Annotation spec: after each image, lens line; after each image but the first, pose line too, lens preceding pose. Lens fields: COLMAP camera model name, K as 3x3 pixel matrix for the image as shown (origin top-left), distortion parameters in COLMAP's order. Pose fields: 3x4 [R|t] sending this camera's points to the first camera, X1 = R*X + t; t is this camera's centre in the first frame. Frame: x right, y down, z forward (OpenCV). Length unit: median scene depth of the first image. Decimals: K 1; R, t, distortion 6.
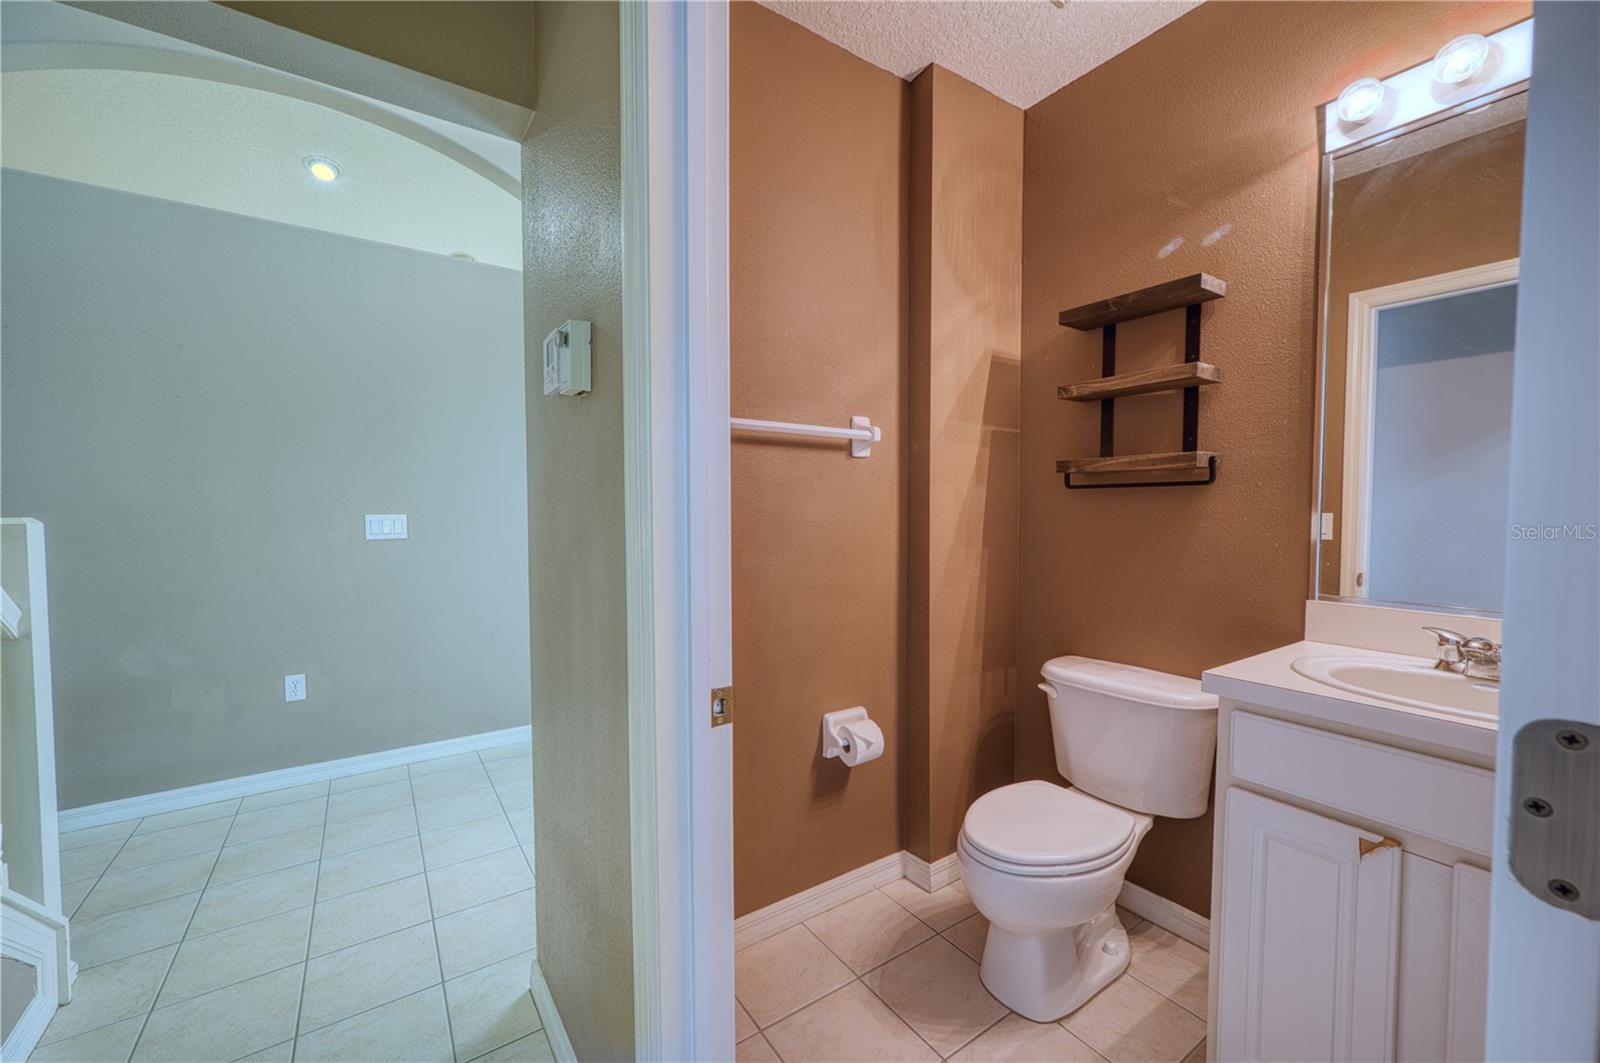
lens RADIAL K [[627.2, 0, 804.7], [0, 627.2, 532.8], [0, 0, 1]] dist [-0.011007, 0.004870]
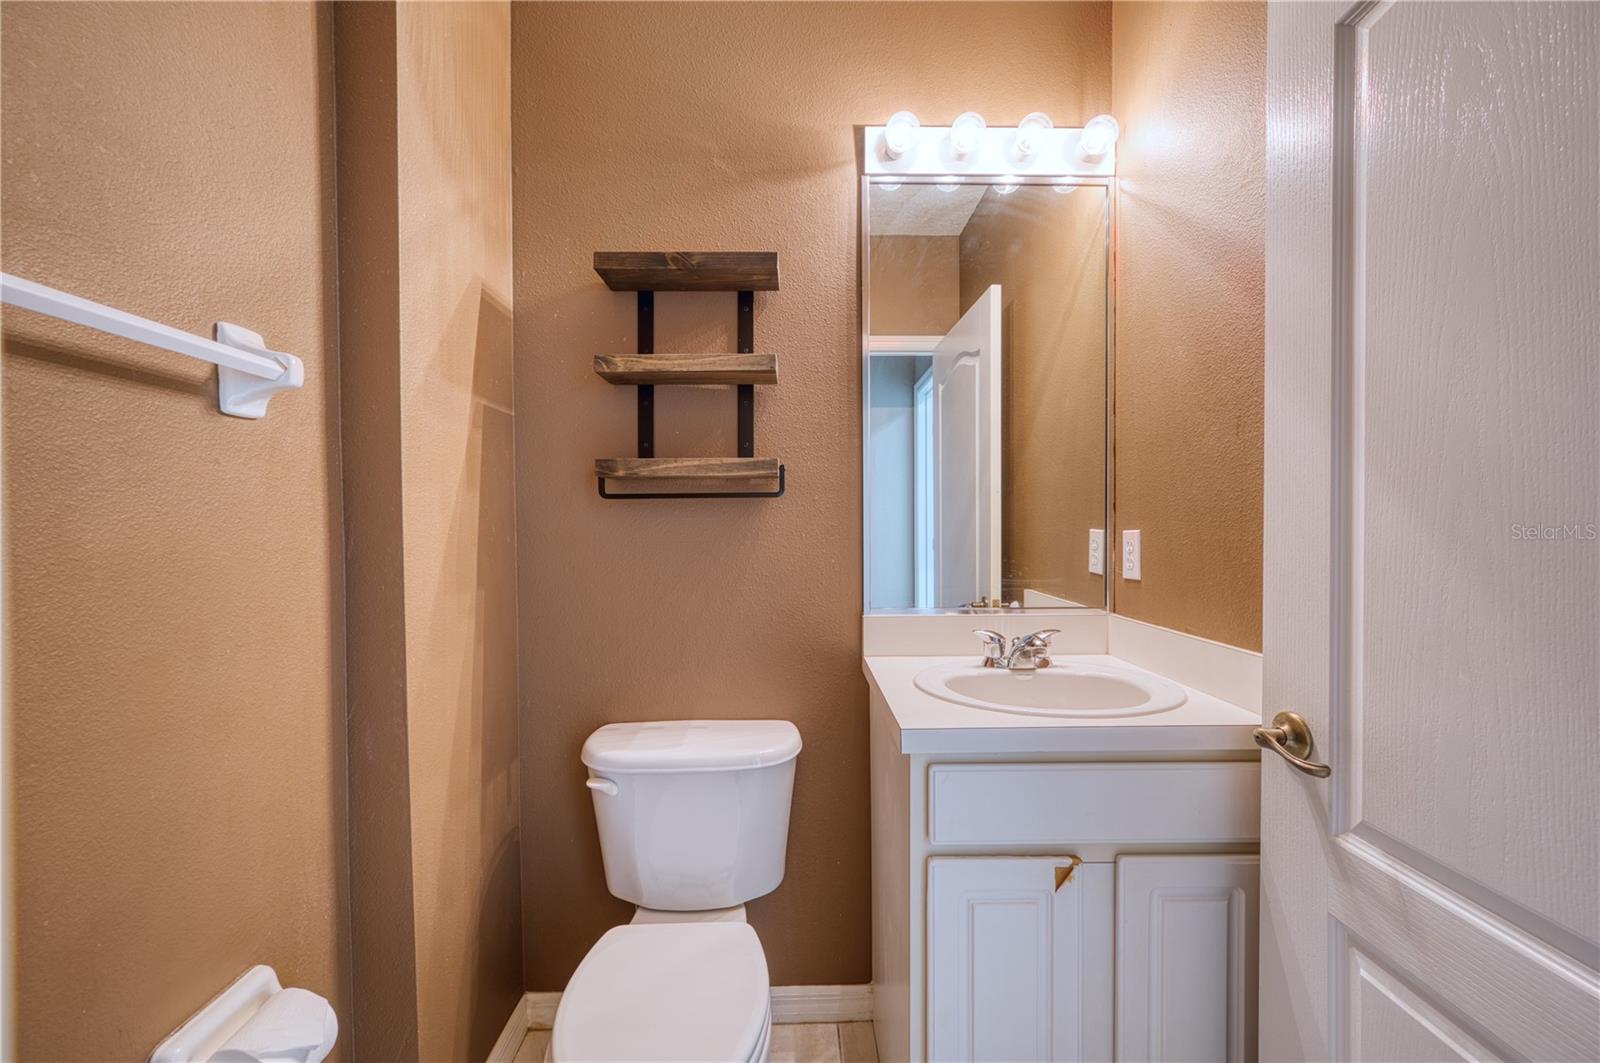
lens RADIAL K [[627.2, 0, 804.7], [0, 627.2, 532.8], [0, 0, 1]] dist [-0.011007, 0.004870]
pose [[0.557624, -0.019199, 0.829872, -0.058317], [0.040917, 0.999153, -0.004379, -0.018650], [-0.829085, 0.036398, 0.557937, 0.419515]]
